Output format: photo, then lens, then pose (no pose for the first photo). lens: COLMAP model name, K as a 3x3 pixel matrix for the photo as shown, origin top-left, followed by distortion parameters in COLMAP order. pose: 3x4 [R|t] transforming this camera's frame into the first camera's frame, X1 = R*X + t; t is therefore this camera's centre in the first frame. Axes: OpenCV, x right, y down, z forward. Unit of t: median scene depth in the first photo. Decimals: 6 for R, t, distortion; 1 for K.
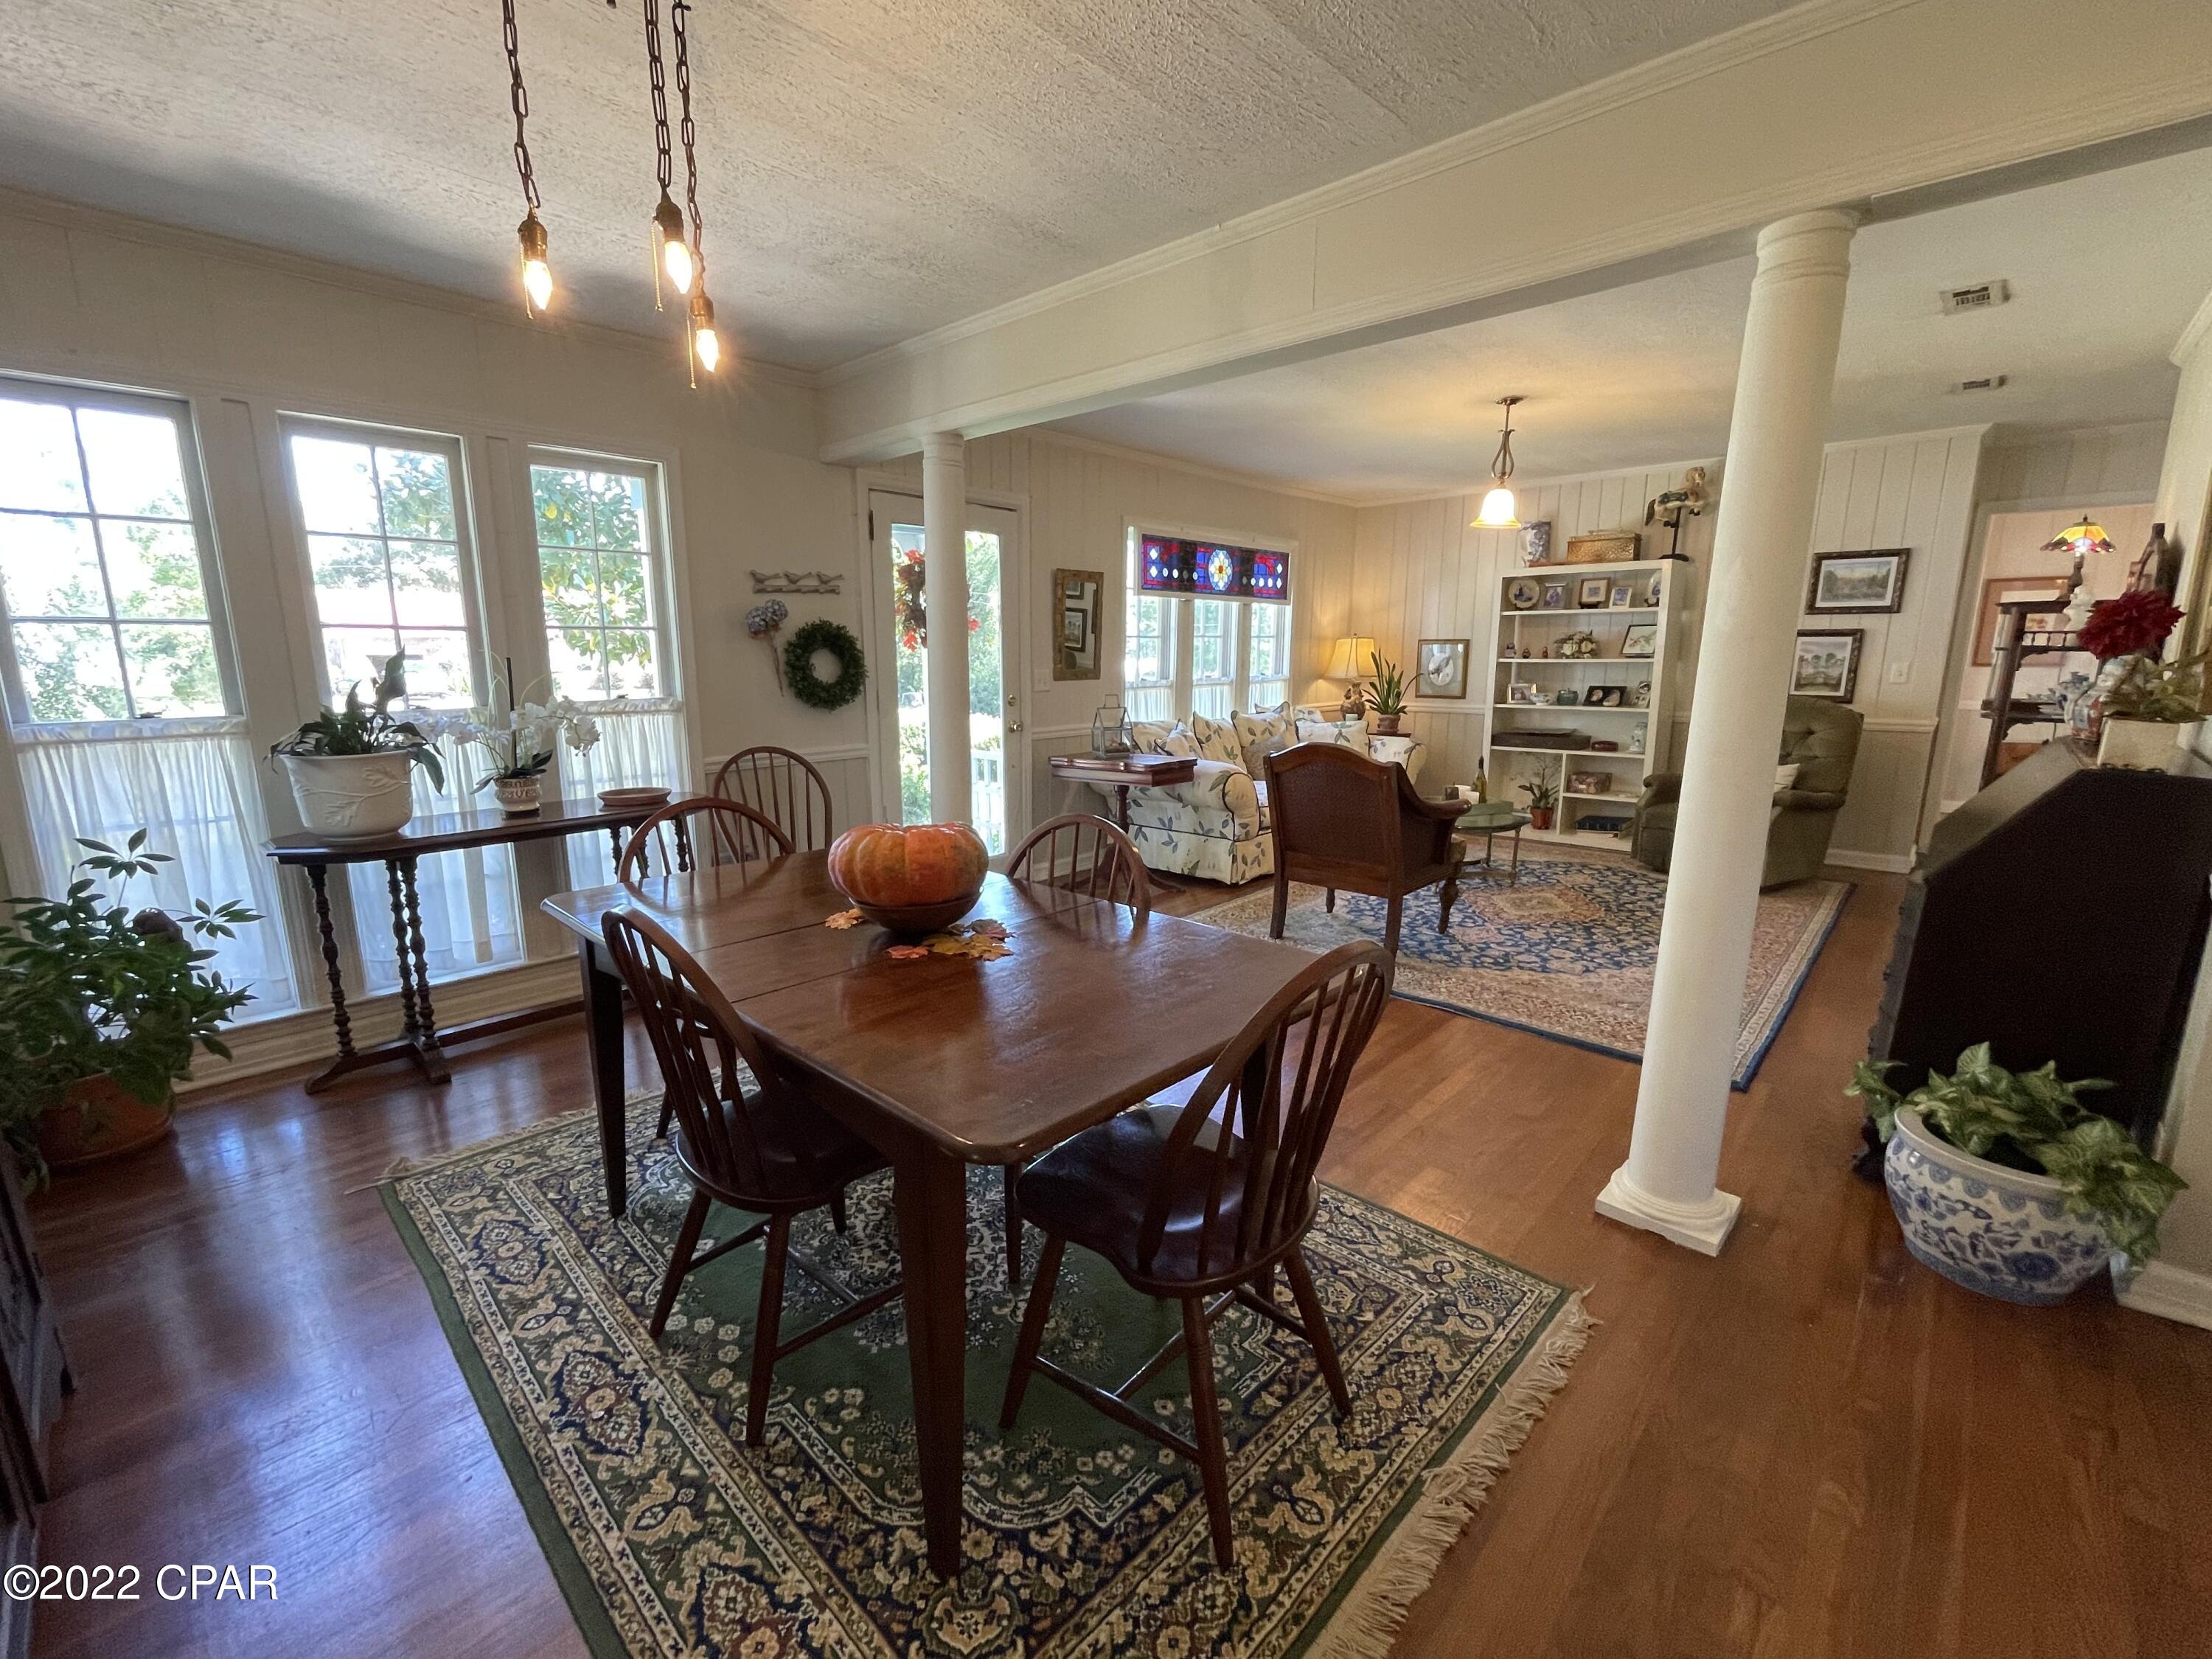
lens RADIAL K [[929.8, 0, 1089.2], [0, 929.8, 824.9], [0, 0, 1]] dist [-0.004476, 0.000303]
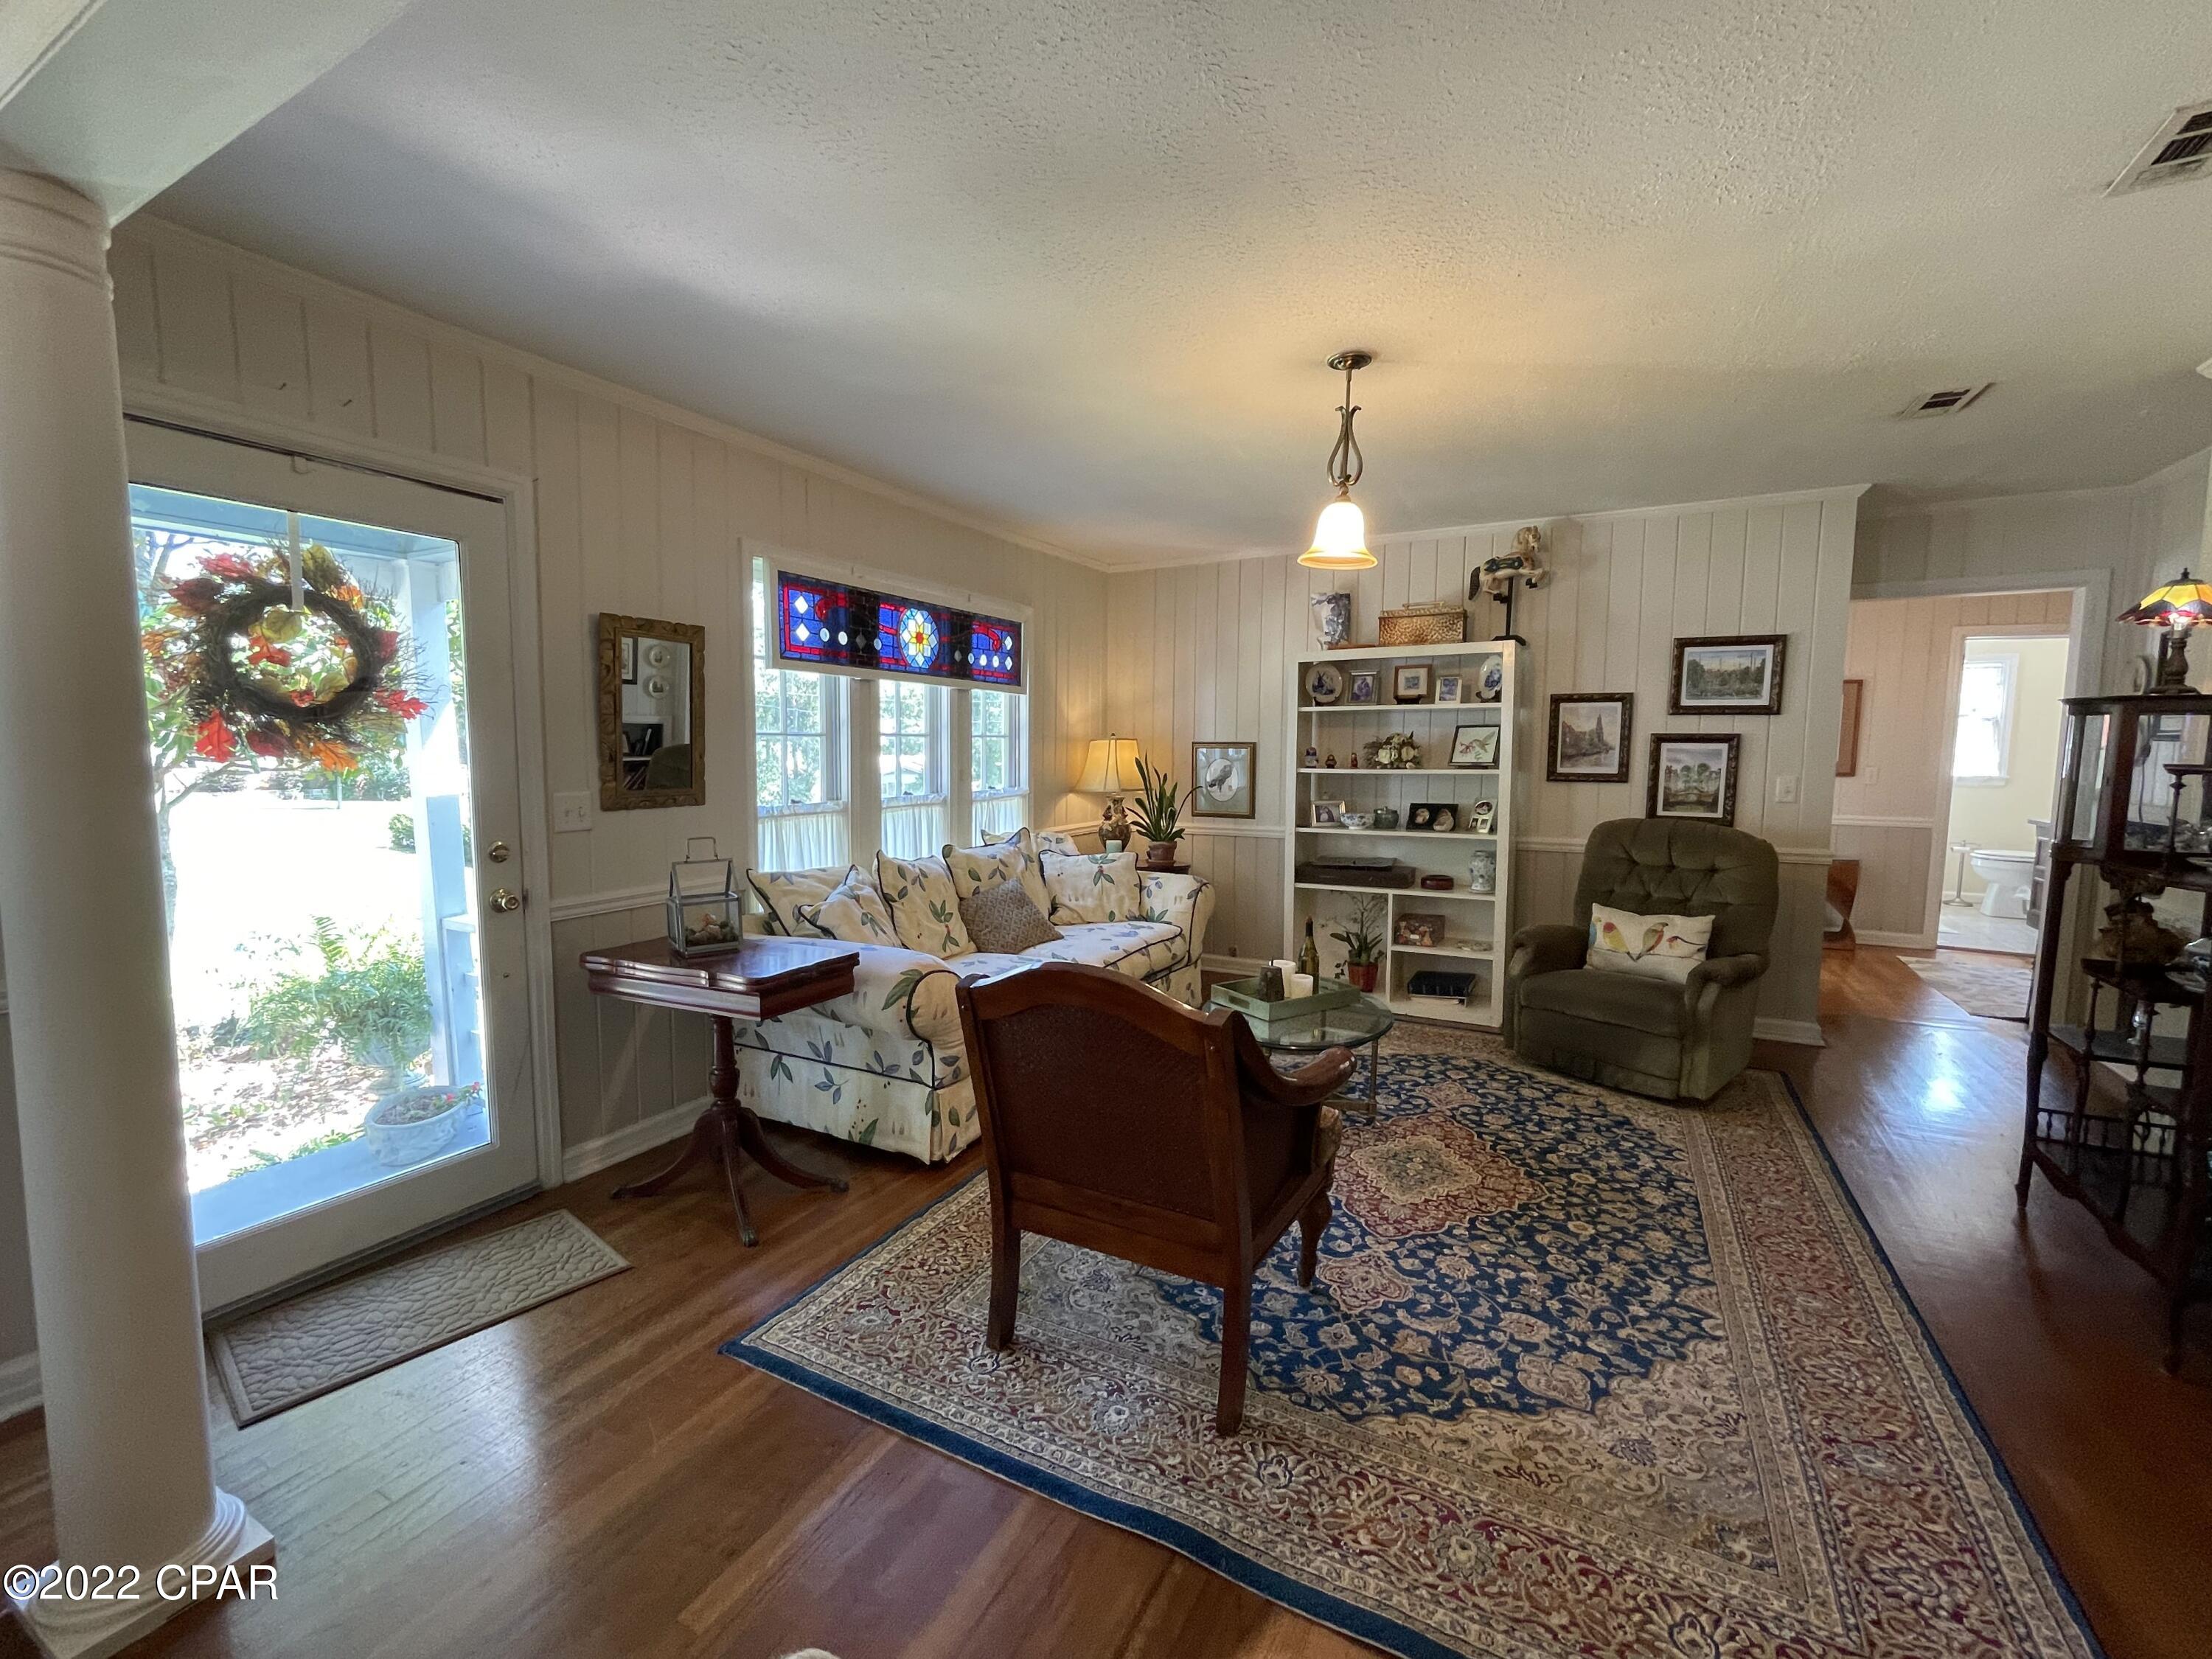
lens RADIAL K [[940.2, 0, 1104.2], [0, 940.2, 833.1], [0, 0, 1]] dist [0.020830, -0.017223]
pose [[0.962891, -0.018342, 0.269265, 0.089392], [0.043620, 0.995147, -0.088199, -0.072265], [-0.266341, 0.096671, 0.959019, 0.344177]]
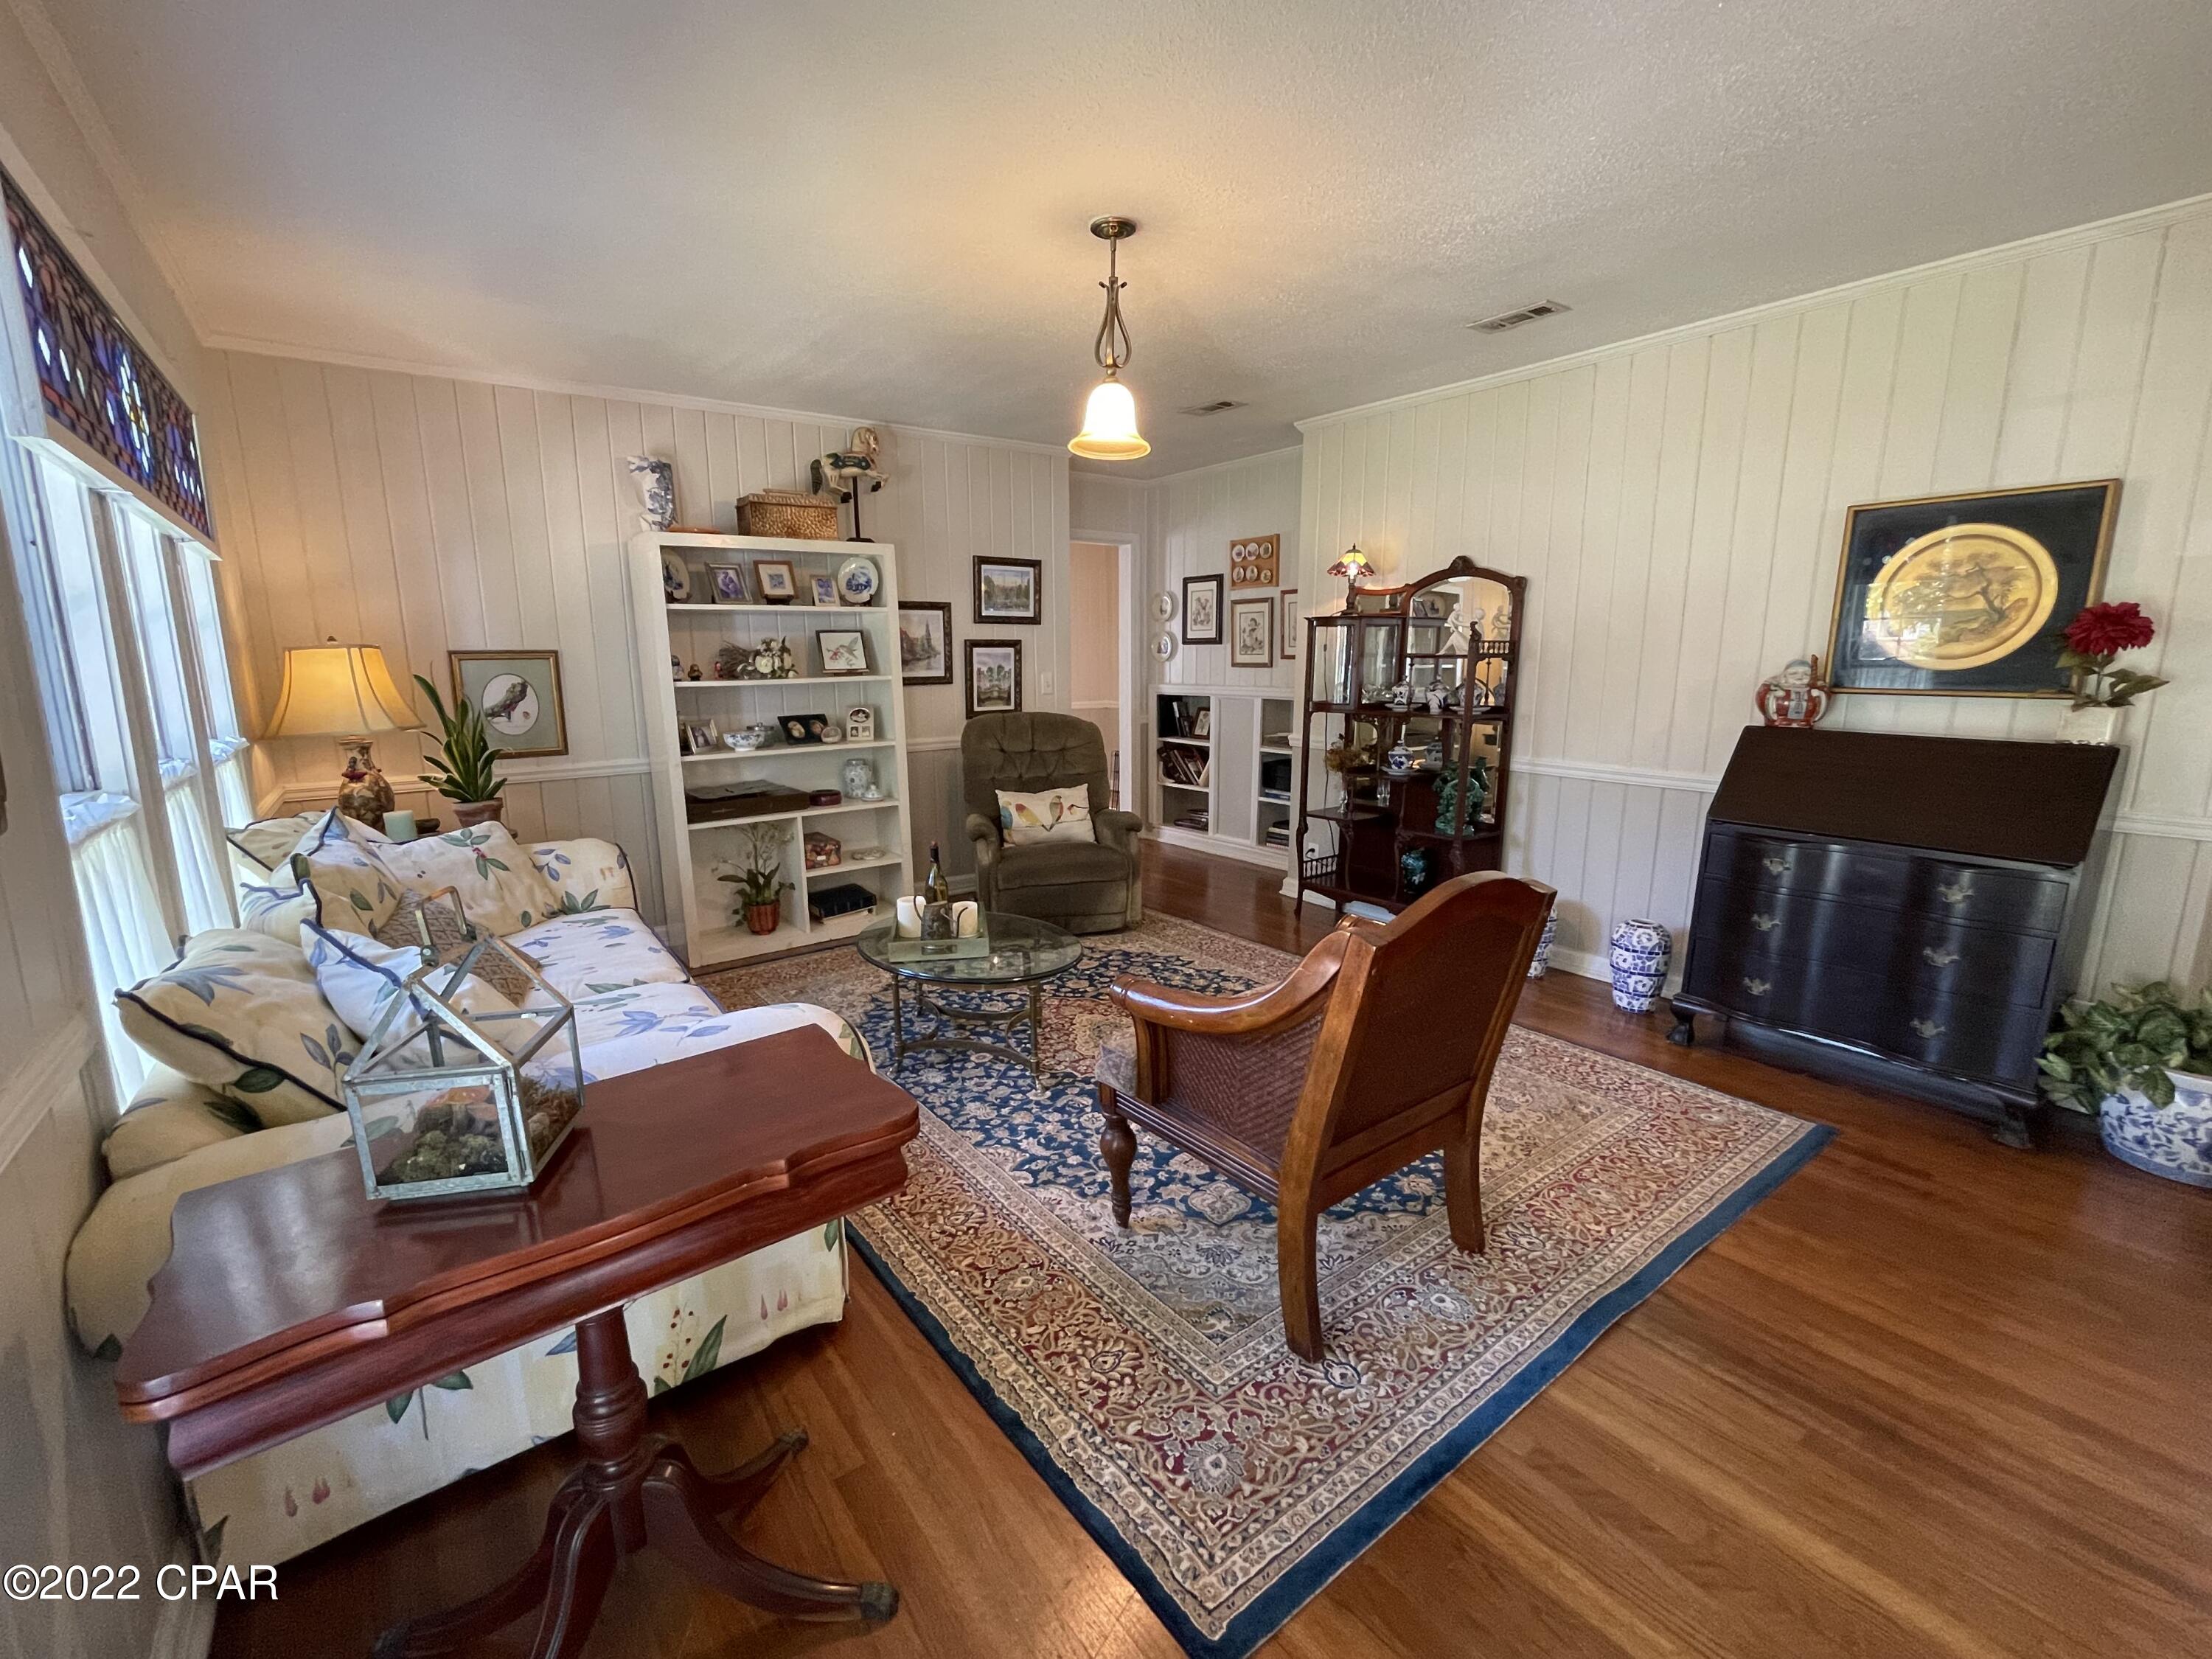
lens RADIAL K [[932.1, 0, 1062.8], [0, 932.1, 849.1], [0, 0, 1]] dist [-0.008215, 0.003271]
pose [[0.174603, -0.201154, 0.963873, -0.129067], [0.193191, 0.966881, 0.166786, -0.137769], [-0.965501, 0.157090, 0.207681, 0.706903]]
